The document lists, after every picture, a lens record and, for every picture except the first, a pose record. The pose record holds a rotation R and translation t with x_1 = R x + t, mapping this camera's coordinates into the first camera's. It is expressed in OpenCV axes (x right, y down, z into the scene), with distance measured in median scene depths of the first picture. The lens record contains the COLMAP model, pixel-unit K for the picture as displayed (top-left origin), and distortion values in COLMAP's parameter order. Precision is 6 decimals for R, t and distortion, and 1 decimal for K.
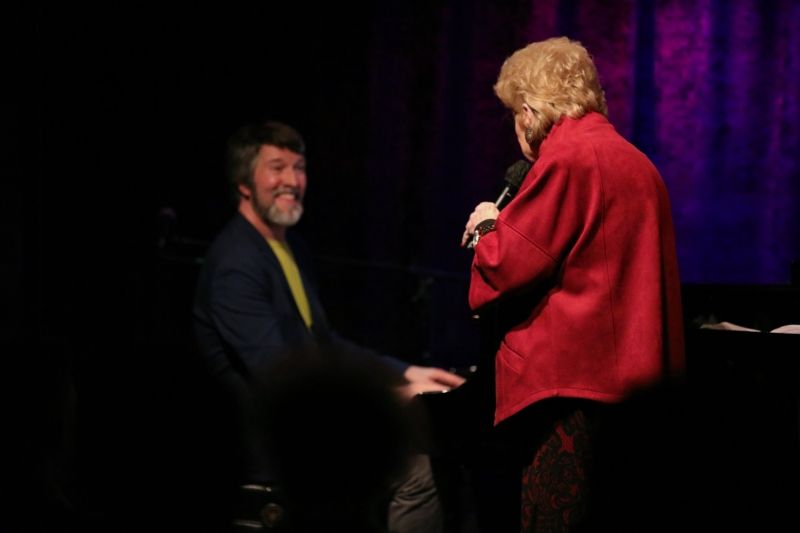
lens RADIAL K [[3500.0, 0, 400.0], [0, 3500.0, 266.5], [0, 0, 1]] dist [0.209898, 16.156164]
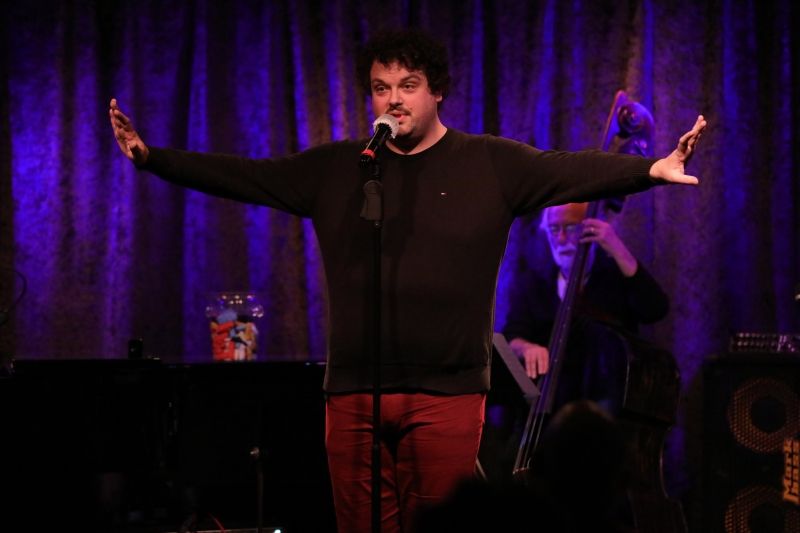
lens RADIAL K [[4586.9, 0, 402.2], [0, 4586.9, 250.7], [0, 0, 1]] dist [0.972773, 32.387978]
pose [[0.988604, -0.012295, 0.150038, -0.035097], [0.014624, 0.999789, -0.014431, -0.007900], [-0.149829, 0.016460, 0.988575, -0.606918]]
